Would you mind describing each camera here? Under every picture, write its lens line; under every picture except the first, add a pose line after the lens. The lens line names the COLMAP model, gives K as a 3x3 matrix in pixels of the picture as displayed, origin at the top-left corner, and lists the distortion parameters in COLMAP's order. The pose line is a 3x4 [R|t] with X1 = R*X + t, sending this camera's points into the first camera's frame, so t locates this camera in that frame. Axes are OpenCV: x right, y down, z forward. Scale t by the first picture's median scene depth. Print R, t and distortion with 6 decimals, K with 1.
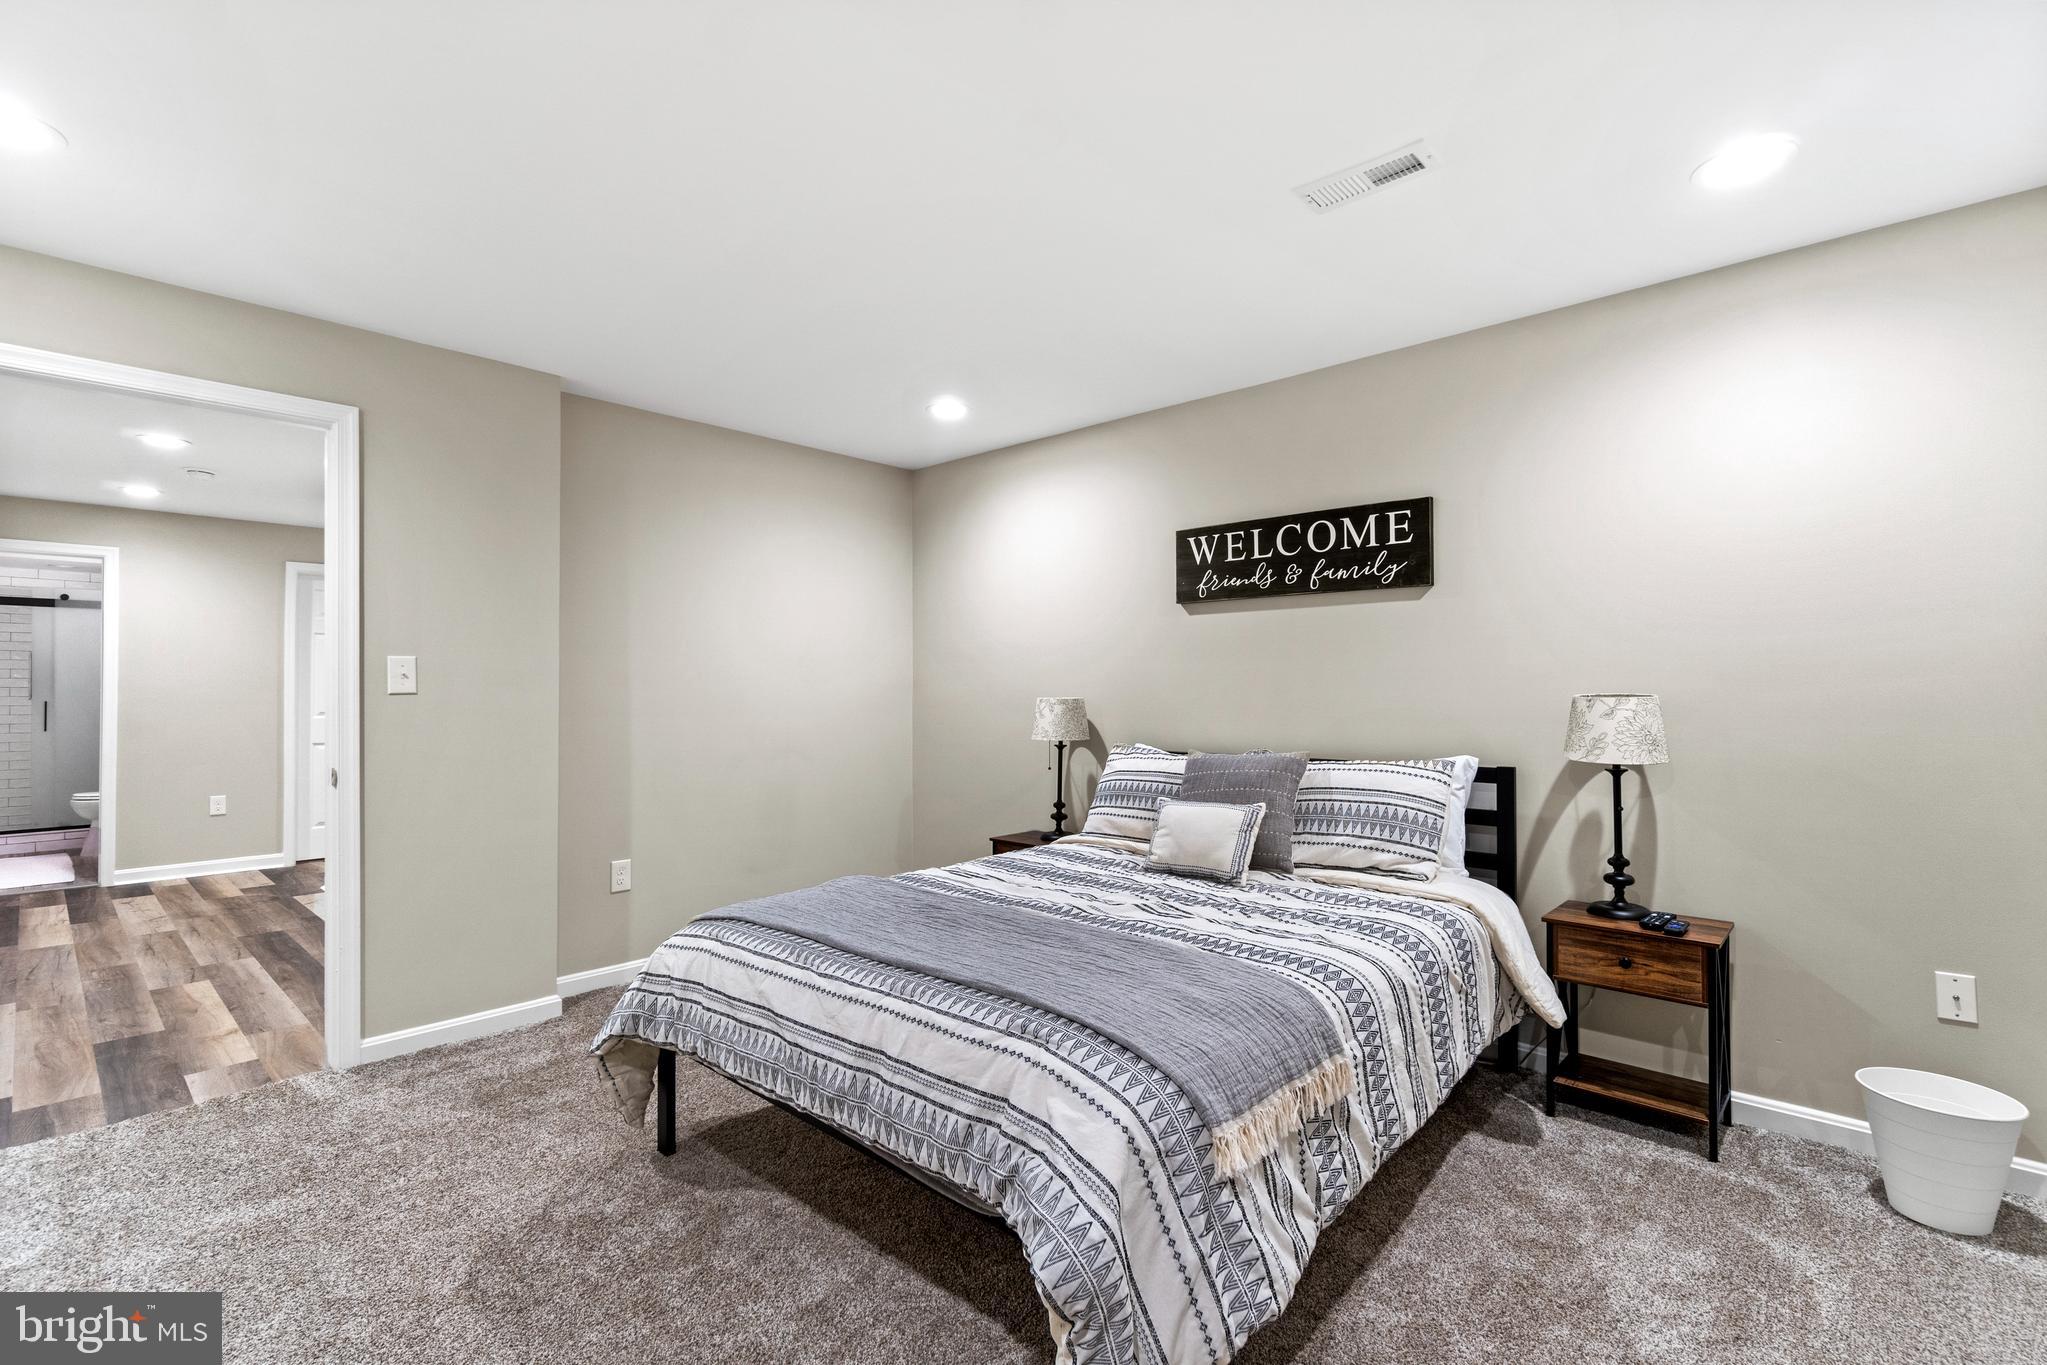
lens RADIAL K [[881.3, 0, 1022.2], [0, 881.3, 690.2], [0, 0, 1]] dist [-0.001904, -0.000039]
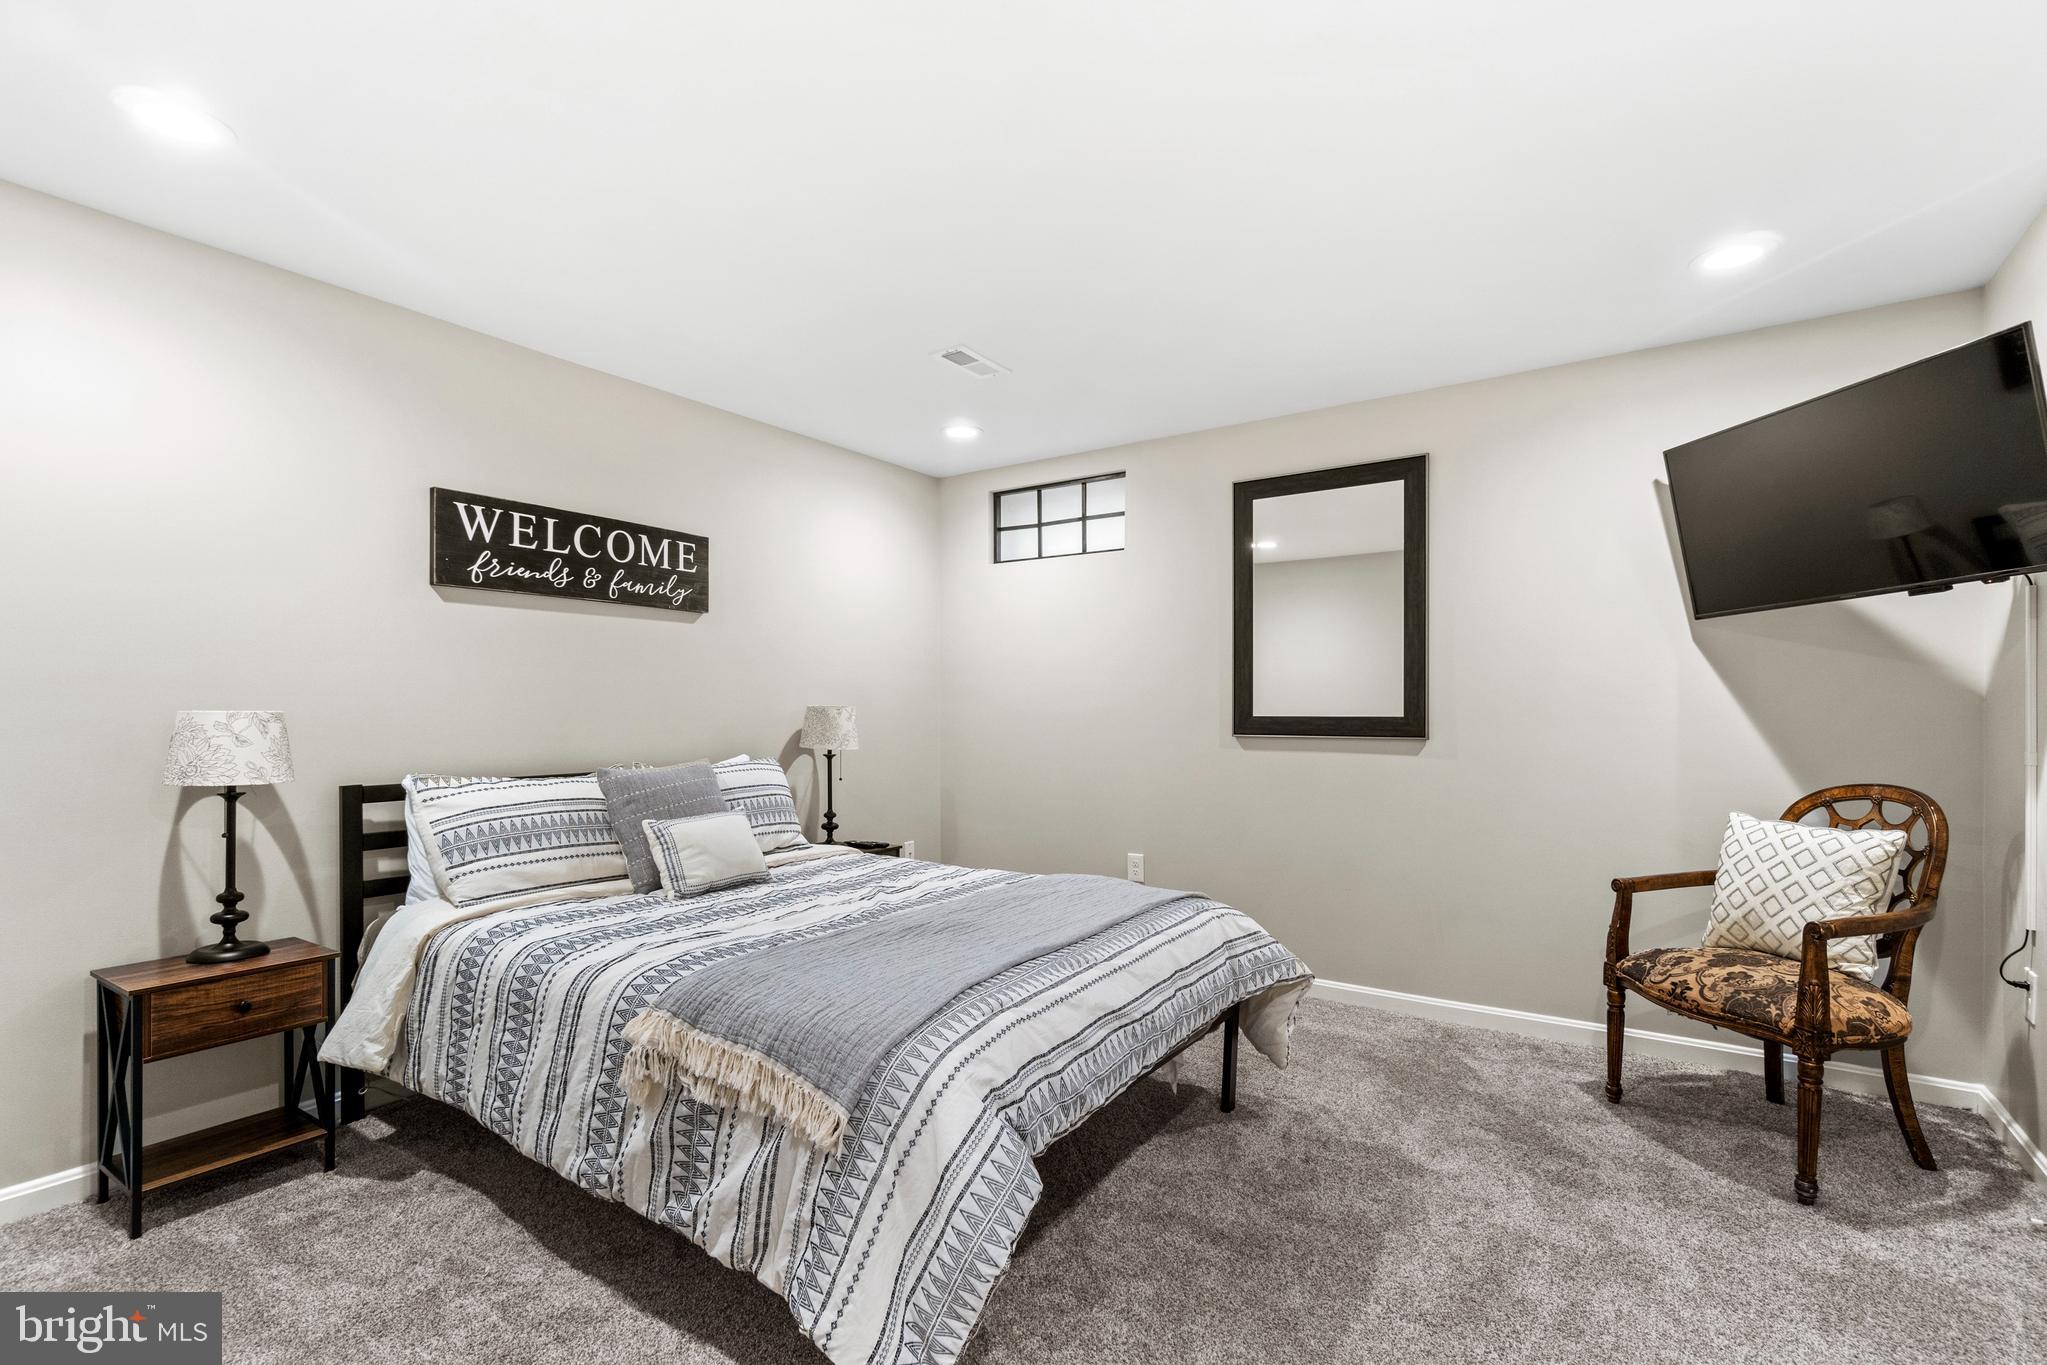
lens RADIAL K [[881.3, 0, 1022.2], [0, 881.3, 690.2], [0, 0, 1]] dist [-0.001904, -0.000039]
pose [[-0.100793, 0.023925, 0.994620, -0.659138], [0.000815, 0.999712, -0.023965, 0.011098], [-0.994907, -0.001605, -0.100784, 0.619514]]
